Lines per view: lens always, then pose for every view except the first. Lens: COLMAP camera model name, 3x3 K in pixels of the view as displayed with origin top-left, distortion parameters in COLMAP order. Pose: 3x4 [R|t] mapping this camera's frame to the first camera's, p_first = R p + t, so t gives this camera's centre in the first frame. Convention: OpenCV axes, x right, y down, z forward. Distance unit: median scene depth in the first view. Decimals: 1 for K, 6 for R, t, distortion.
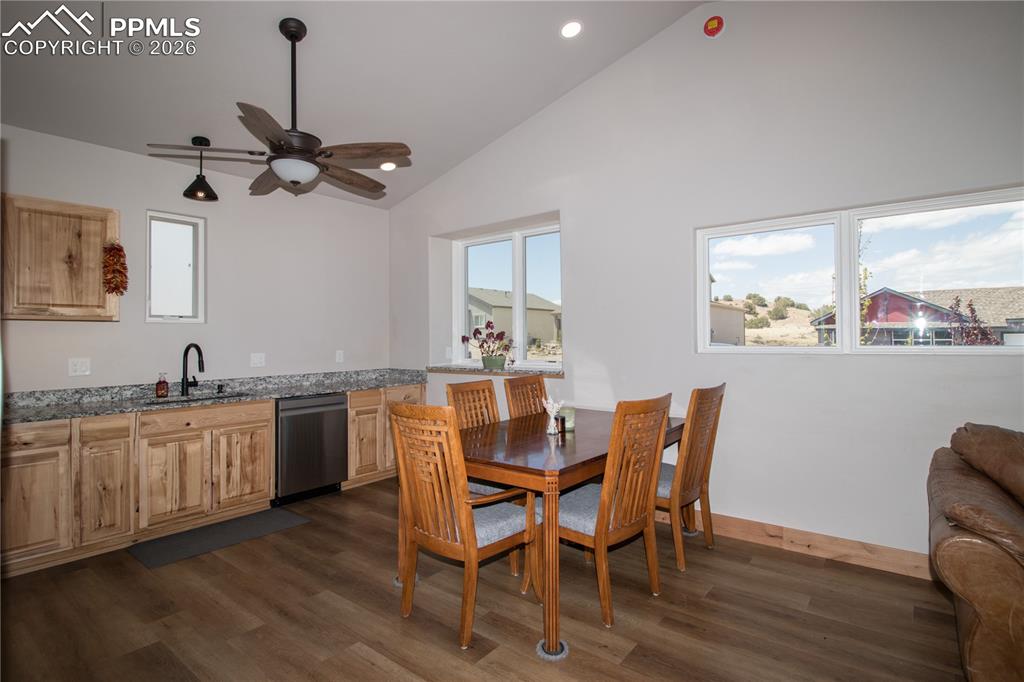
lens RADIAL K [[508.6, 0, 525.5], [0, 508.6, 328.1], [0, 0, 1]] dist [0.005484, -0.015141]
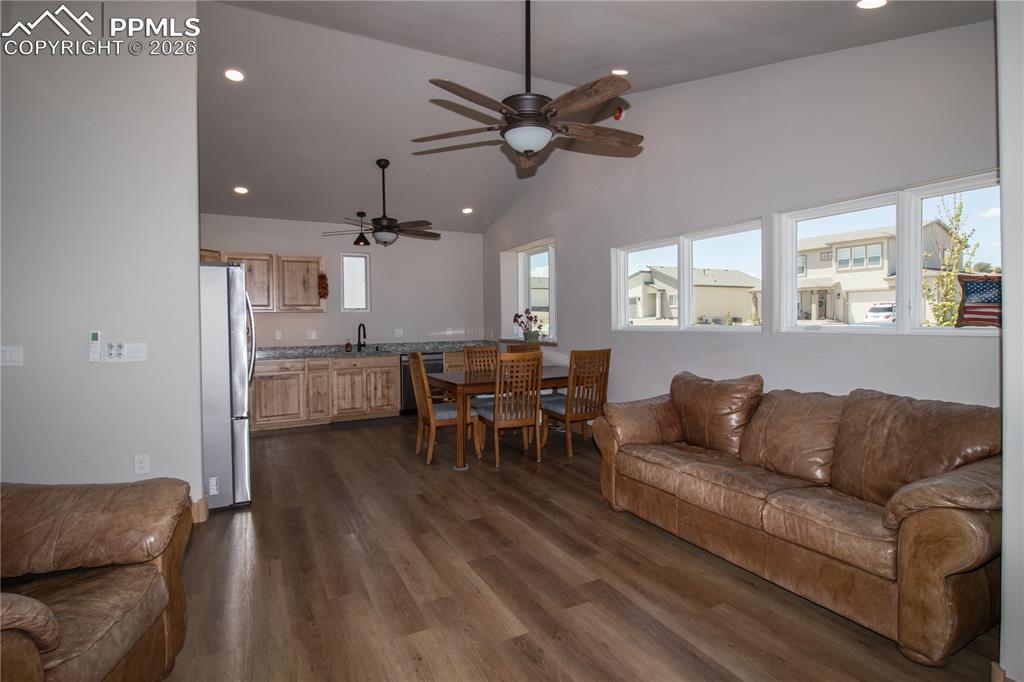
lens RADIAL K [[508.6, 0, 525.5], [0, 508.6, 328.1], [0, 0, 1]] dist [0.005484, -0.015141]
pose [[0.914480, 0.003792, -0.404612, 0.730496], [0.012656, 0.999199, 0.037969, -0.018199], [0.404432, -0.039842, 0.913700, -0.515366]]
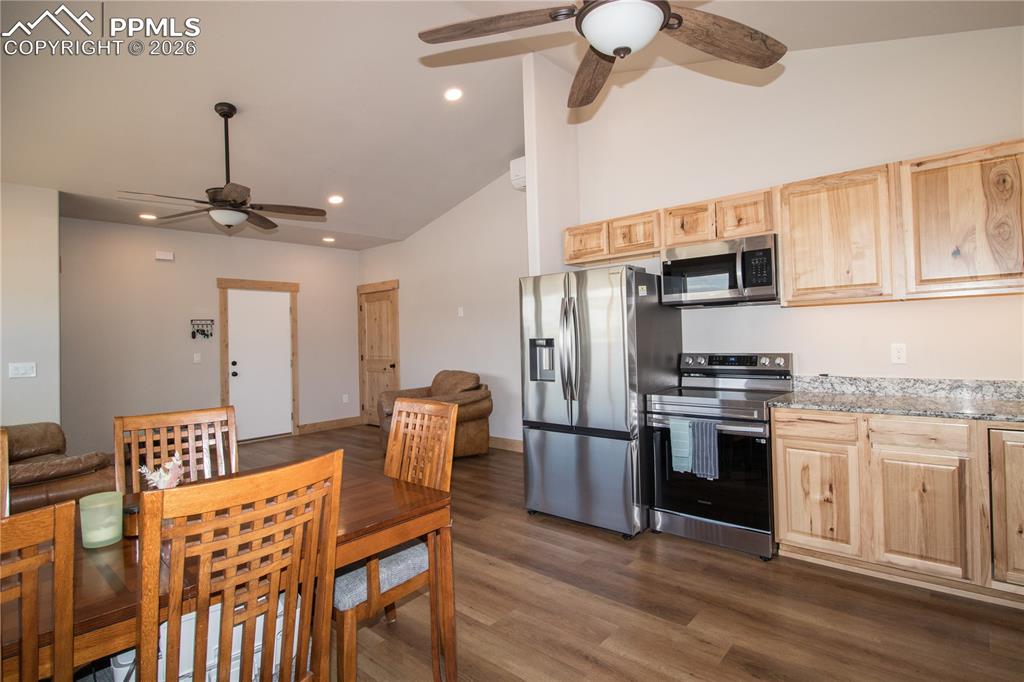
lens RADIAL K [[508.2, 0, 529.0], [0, 508.2, 330.2], [0, 0, 1]] dist [0.006344, -0.014863]
pose [[-0.998159, 0.038475, 0.046878, -0.315249], [0.036939, 0.998766, -0.033204, 0.031352], [-0.048097, -0.031412, -0.998349, 1.347805]]
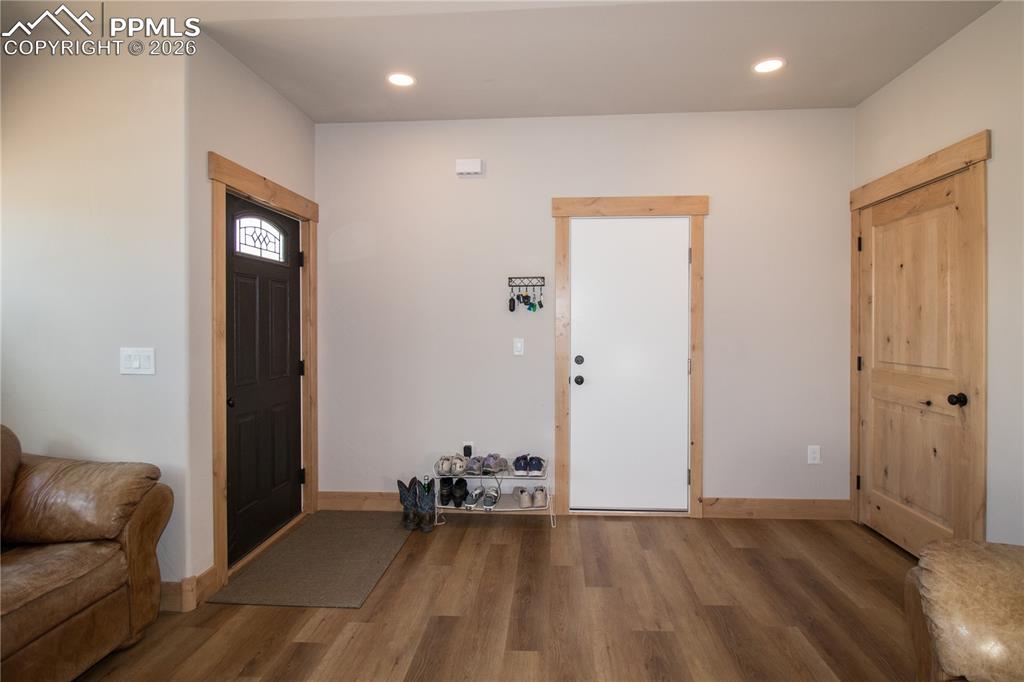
lens RADIAL K [[508.6, 0, 525.5], [0, 508.6, 328.1], [0, 0, 1]] dist [0.005484, -0.015141]
pose [[-0.568053, 0.006938, 0.822962, 0.129896], [-0.007840, 0.999873, -0.013841, 0.003308], [-0.822954, -0.014314, -0.567927, 0.120921]]
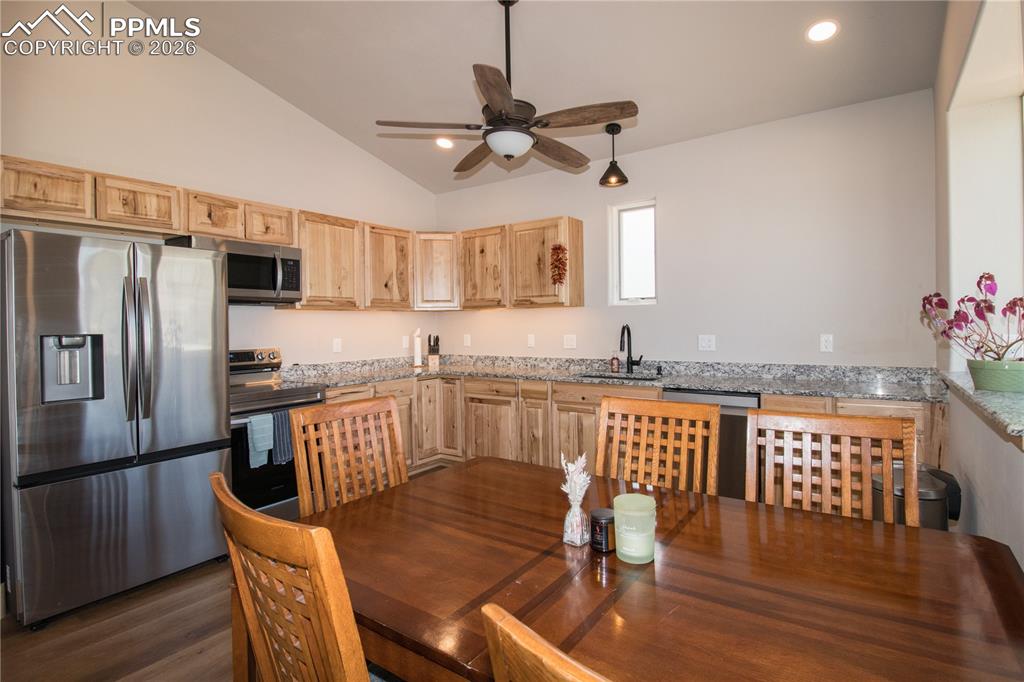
lens RADIAL K [[508.6, 0, 525.5], [0, 508.6, 328.1], [0, 0, 1]] dist [0.005484, -0.015141]
pose [[0.060912, 0.016164, -0.998012, 0.430770], [0.034102, 0.999251, 0.018265, 0.013925], [0.997560, -0.035147, 0.060316, 0.834027]]
